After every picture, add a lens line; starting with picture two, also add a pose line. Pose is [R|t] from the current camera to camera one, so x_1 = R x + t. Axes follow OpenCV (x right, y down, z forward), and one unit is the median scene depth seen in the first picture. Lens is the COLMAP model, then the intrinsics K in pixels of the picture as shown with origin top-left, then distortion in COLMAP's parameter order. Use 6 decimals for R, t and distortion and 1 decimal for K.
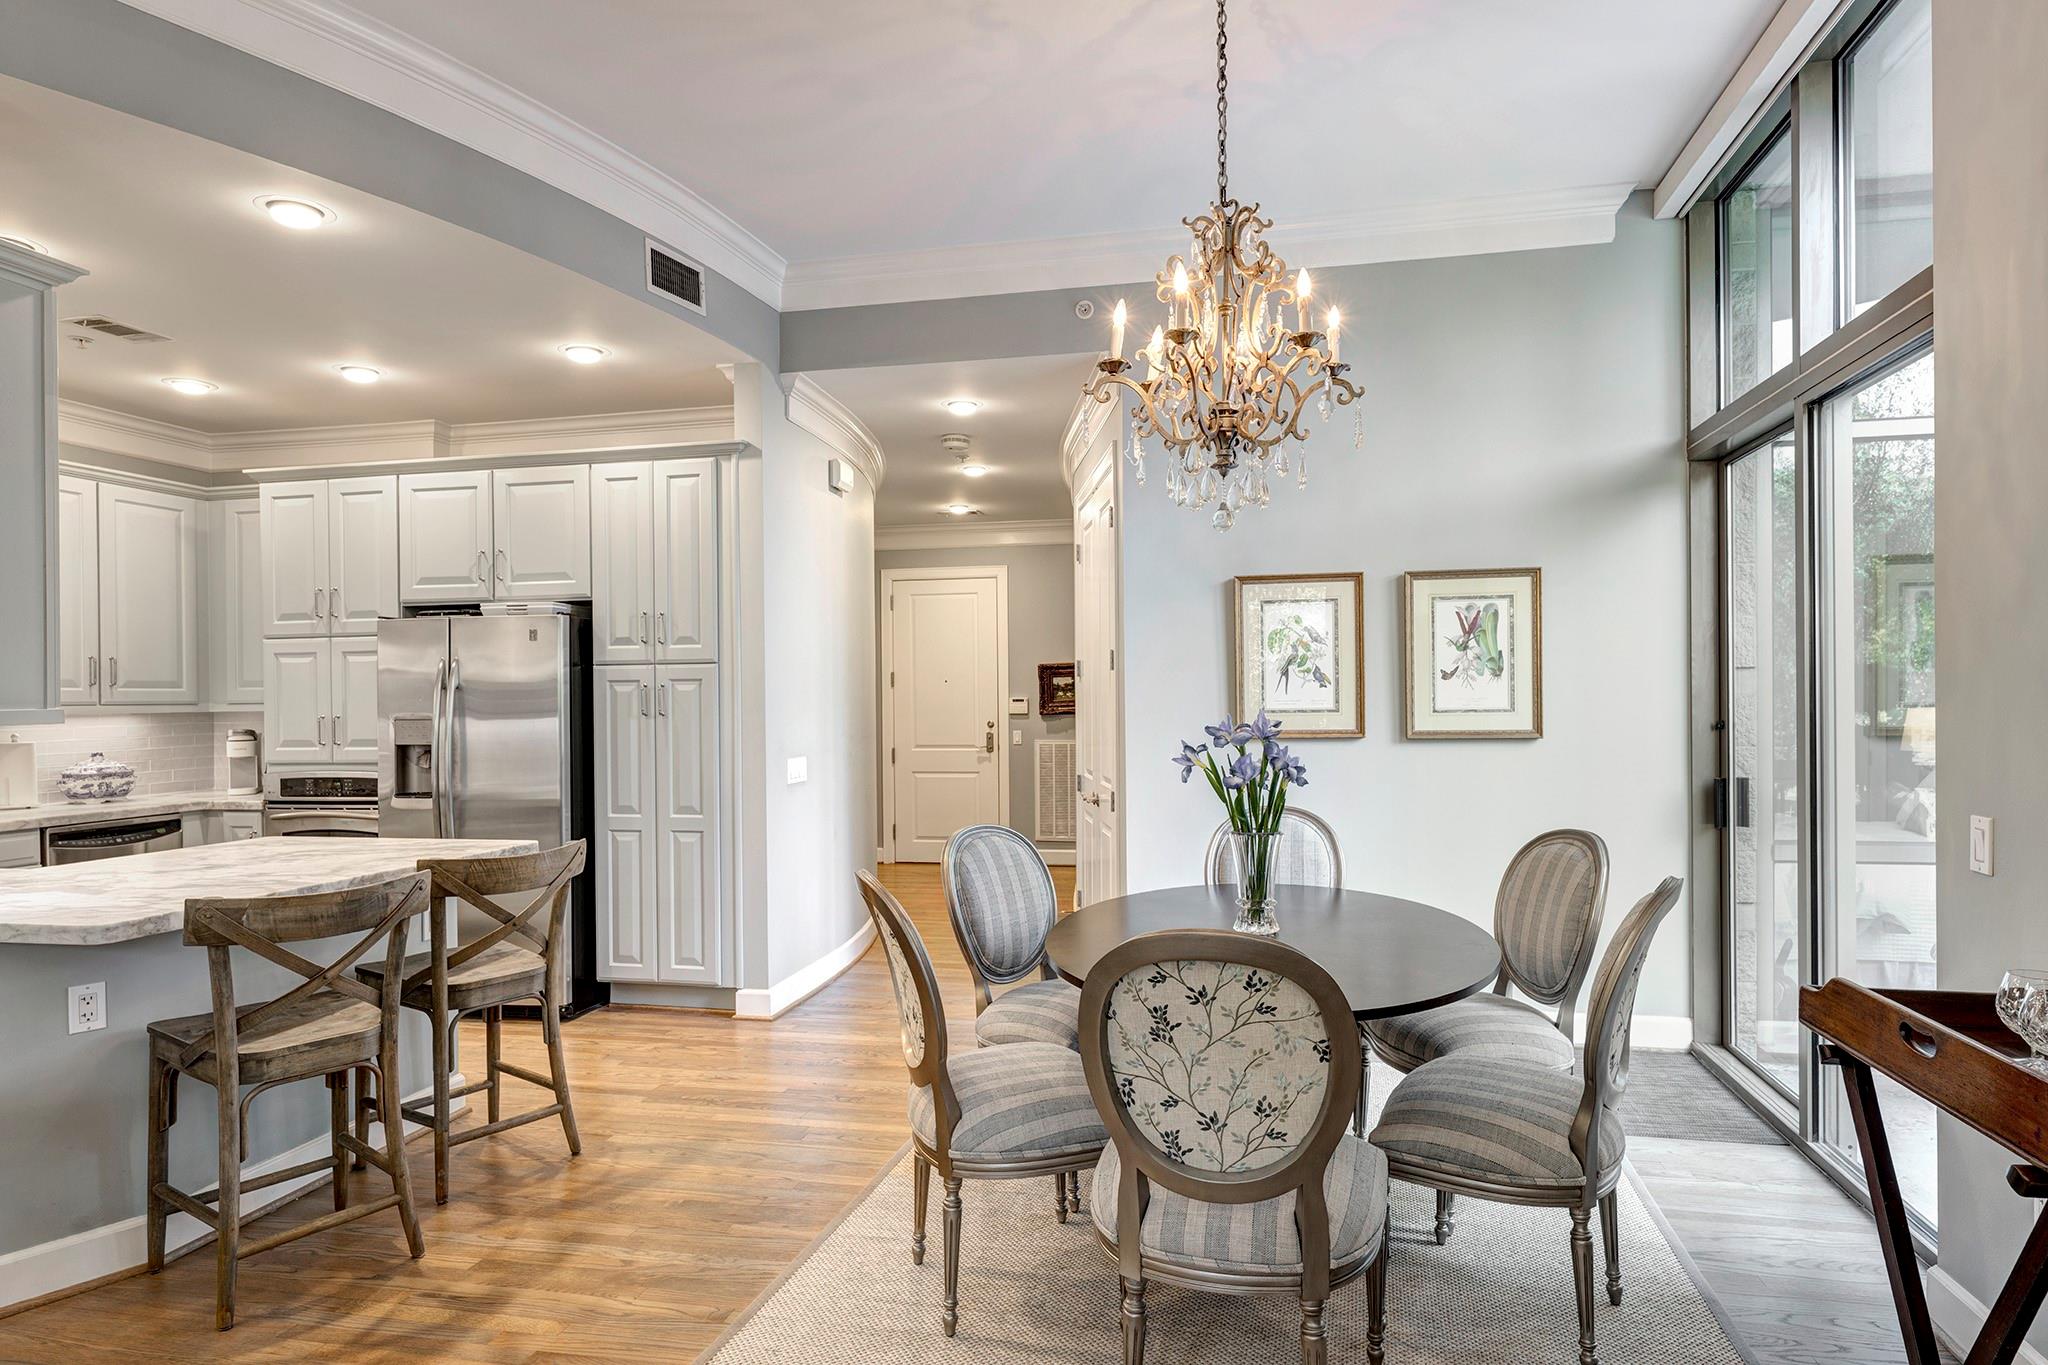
lens RADIAL K [[1134.6, 0, 1037.9], [0, 1134.6, 694.1], [0, 0, 1]] dist [0.005199, 0.001080]
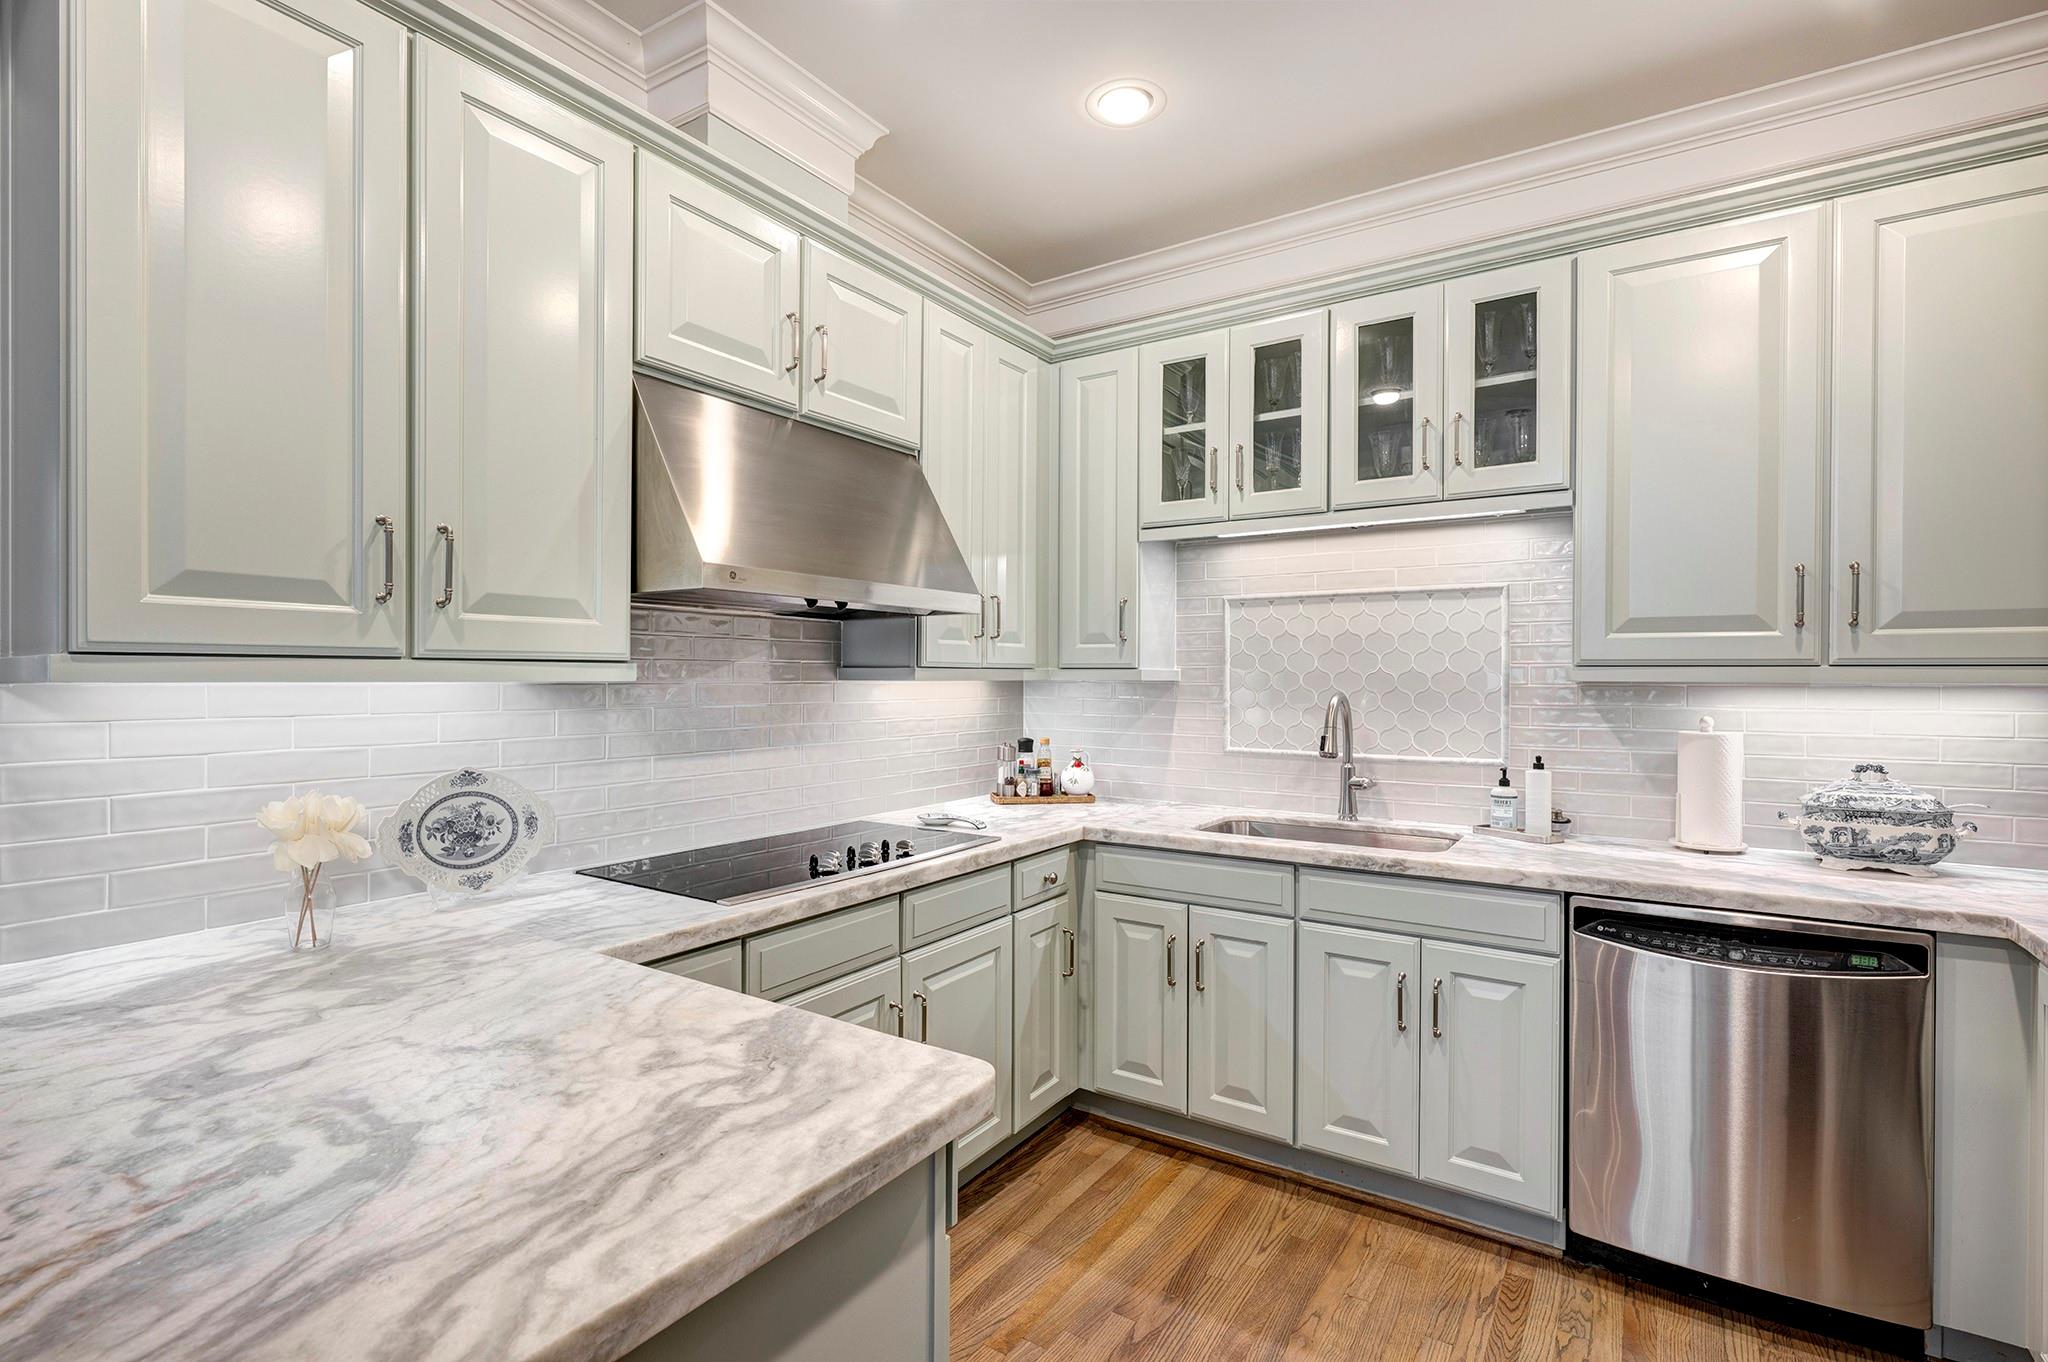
lens RADIAL K [[961.8, 0, 1021.8], [0, 961.8, 678.6], [0, 0, 1]] dist [-0.002989, 0.000090]
pose [[-0.359114, 0.009333, -0.933247, -0.339754], [0.000057, 0.999950, 0.009978, 0.011670], [0.933294, 0.003530, -0.359097, 0.868937]]
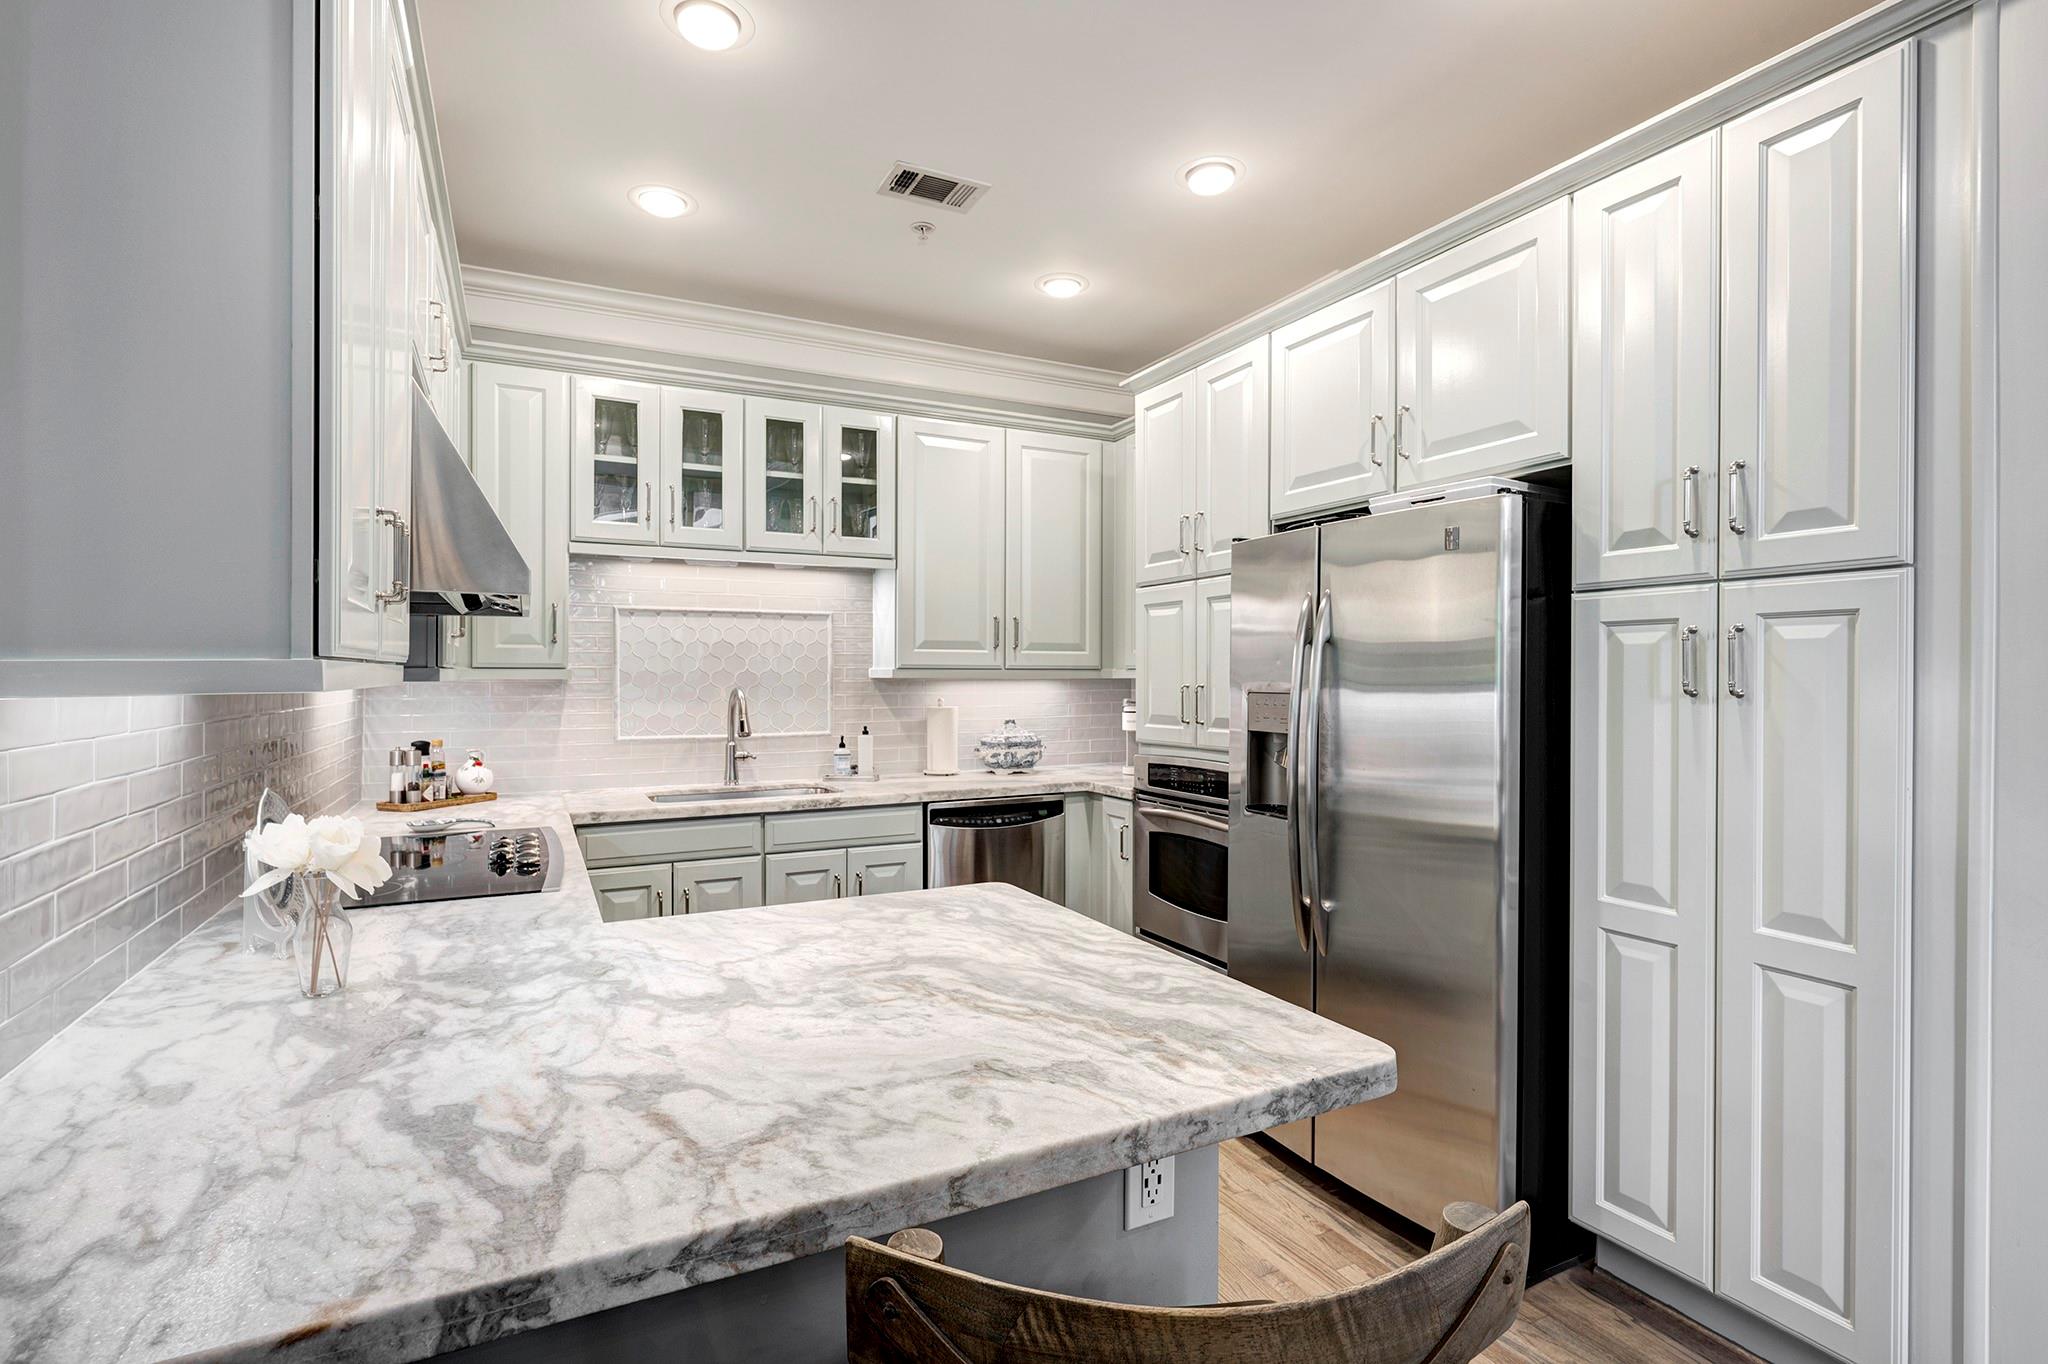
lens RADIAL K [[961.8, 0, 1042.8], [0, 961.8, 687.0], [0, 0, 1]] dist [-0.002989, 0.000090]
pose [[0.646730, 0.019132, -0.762479, -0.216655], [-0.005989, 0.999782, 0.020007, 0.008937], [0.762695, -0.008373, 0.646704, 0.543212]]
